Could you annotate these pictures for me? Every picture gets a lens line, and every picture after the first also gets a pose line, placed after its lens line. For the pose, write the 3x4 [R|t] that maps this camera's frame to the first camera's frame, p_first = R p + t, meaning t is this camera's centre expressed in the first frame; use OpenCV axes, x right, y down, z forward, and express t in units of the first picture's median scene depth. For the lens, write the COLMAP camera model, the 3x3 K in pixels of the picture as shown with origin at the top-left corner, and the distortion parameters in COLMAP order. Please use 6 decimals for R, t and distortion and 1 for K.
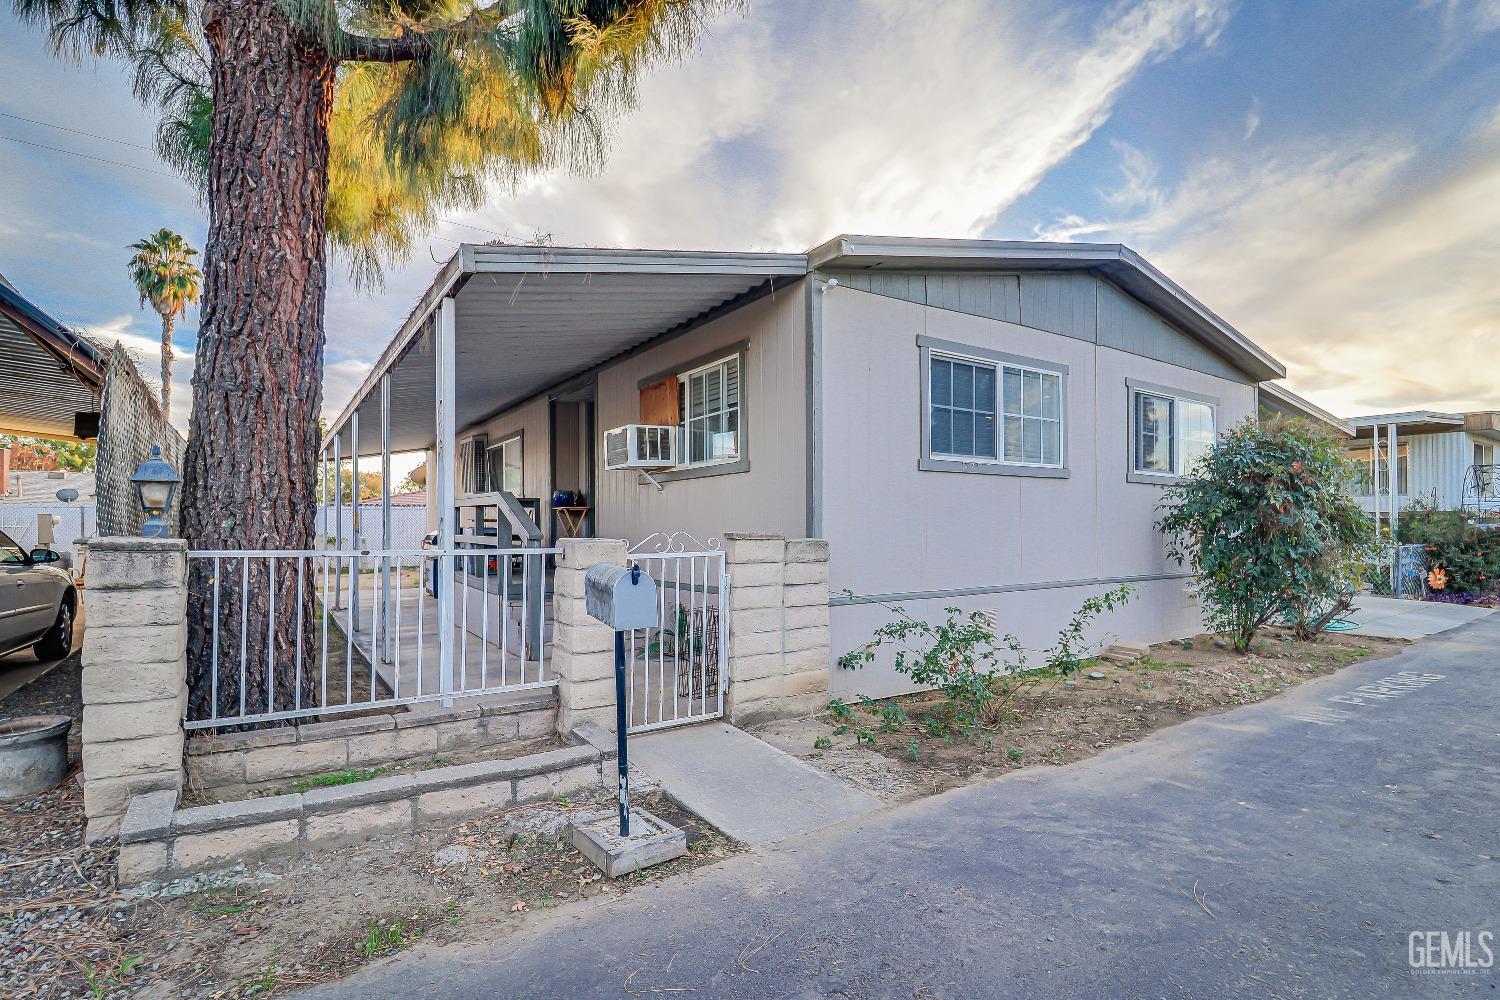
lens RADIAL K [[720.9, 0, 745.7], [0, 720.9, 510.9], [0, 0, 1]] dist [-0.001905, -0.000239]
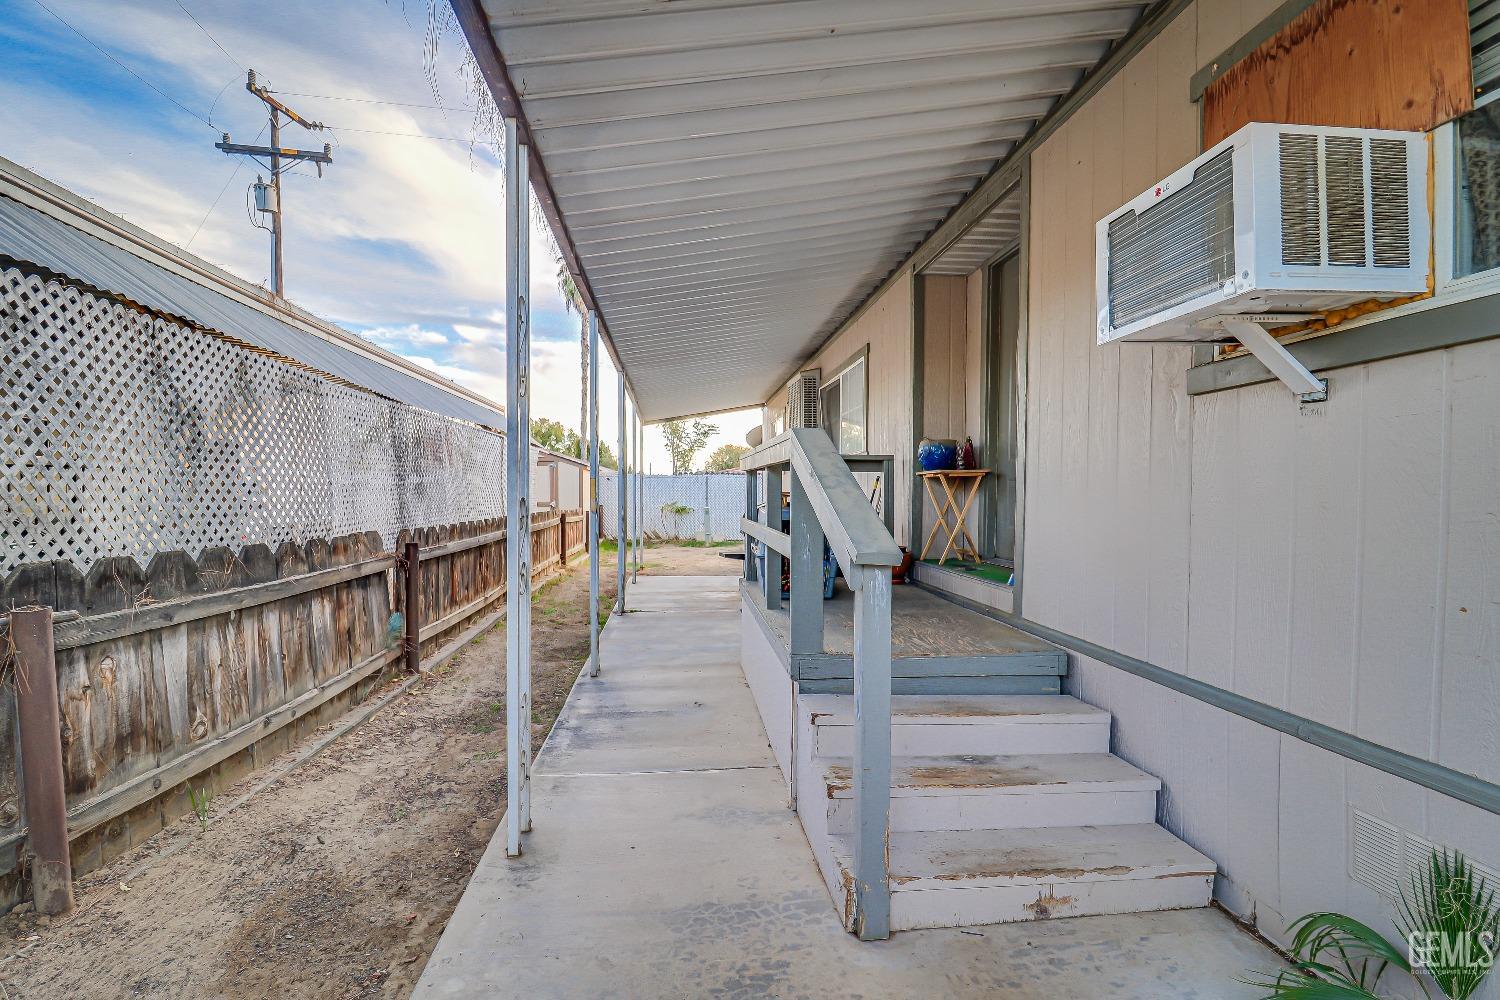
lens RADIAL K [[720.9, 0, 745.1], [0, 720.9, 500.8], [0, 0, 1]] dist [-0.001905, -0.000239]
pose [[0.887774, 0.017152, -0.459961, -0.132584], [-0.005364, 0.999623, 0.026923, 0.003654], [0.460249, -0.021435, 0.887531, 0.457252]]
